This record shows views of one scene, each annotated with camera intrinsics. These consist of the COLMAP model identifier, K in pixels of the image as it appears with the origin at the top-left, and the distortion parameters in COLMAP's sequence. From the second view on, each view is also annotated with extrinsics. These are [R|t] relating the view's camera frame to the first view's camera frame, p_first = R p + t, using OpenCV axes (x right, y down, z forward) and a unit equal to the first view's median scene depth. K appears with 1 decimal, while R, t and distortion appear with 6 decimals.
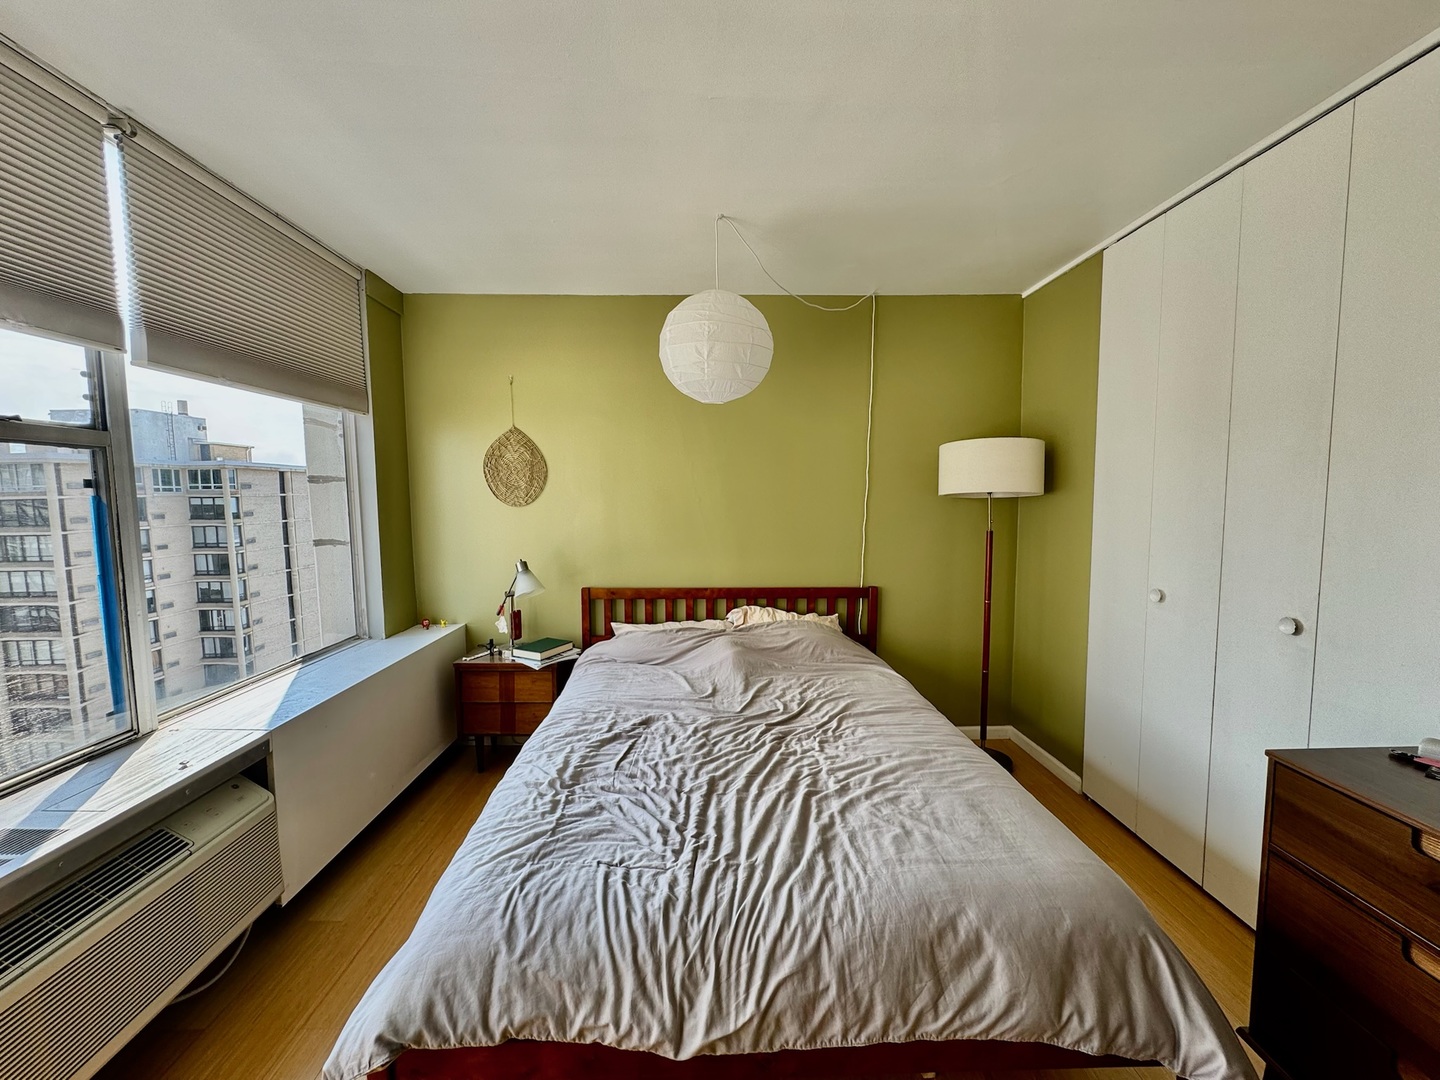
lens RADIAL K [[574.8, 0, 715.8], [0, 574.8, 538.5], [0, 0, 1]] dist [-0.003637, -0.000246]
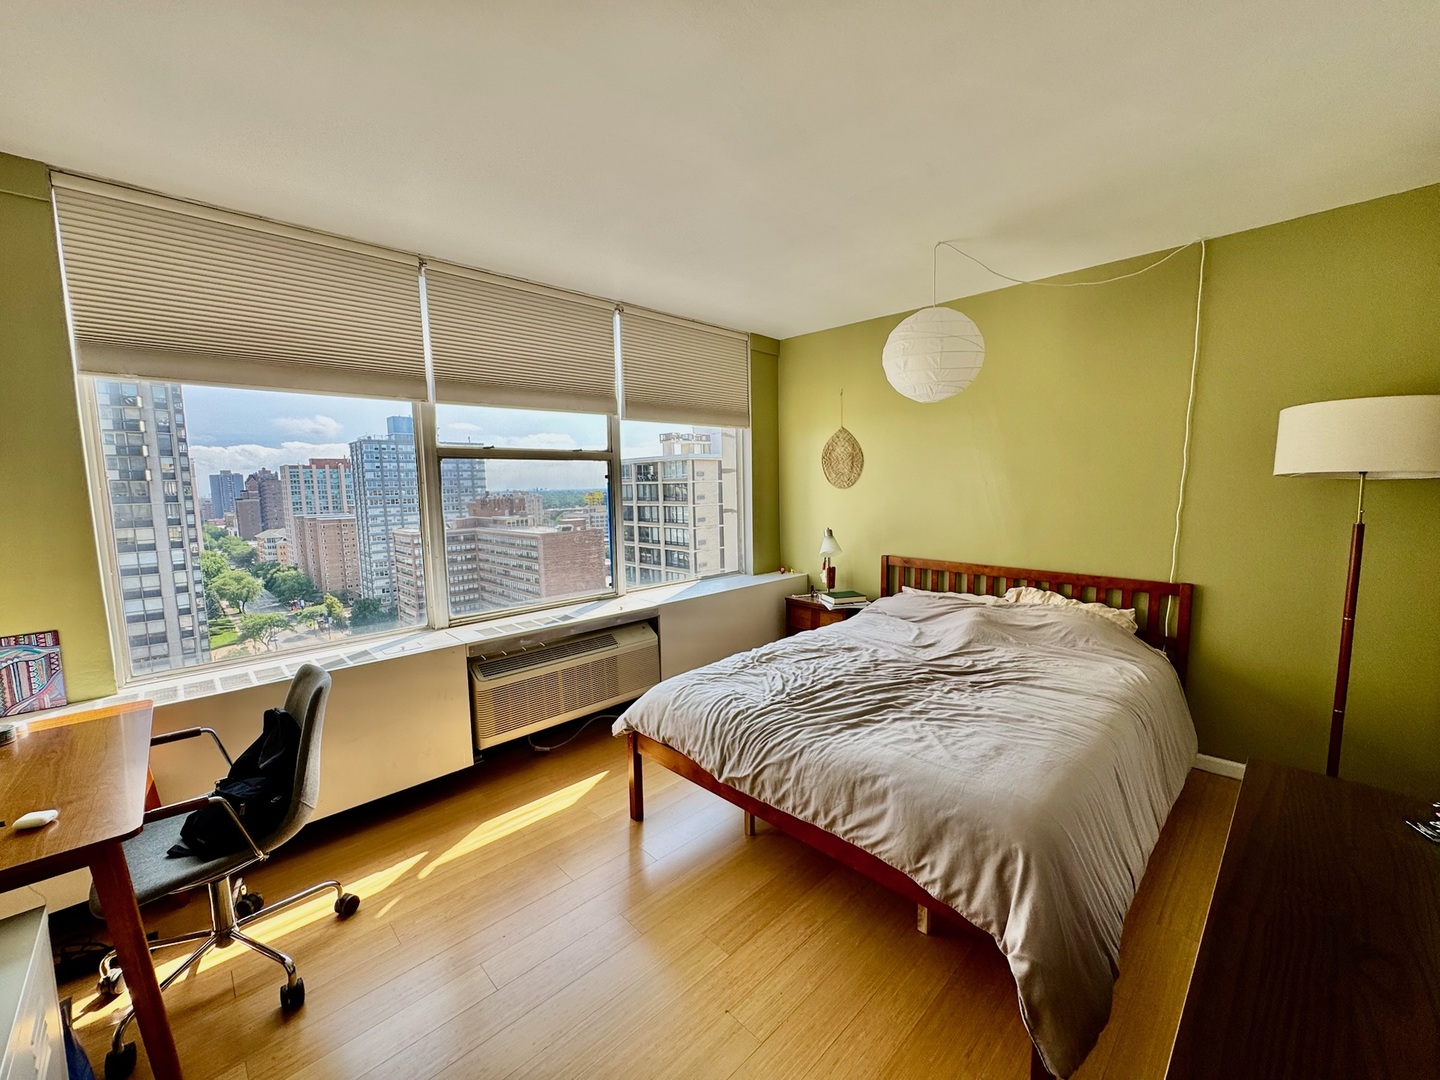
lens RADIAL K [[574.8, 0, 715.8], [0, 574.8, 538.5], [0, 0, 1]] dist [-0.003637, -0.000246]
pose [[0.680296, 0.067259, -0.729845, 0.668688], [-0.045711, 0.997736, 0.049338, 0.009948], [0.731511, -0.000202, 0.681830, -0.158728]]
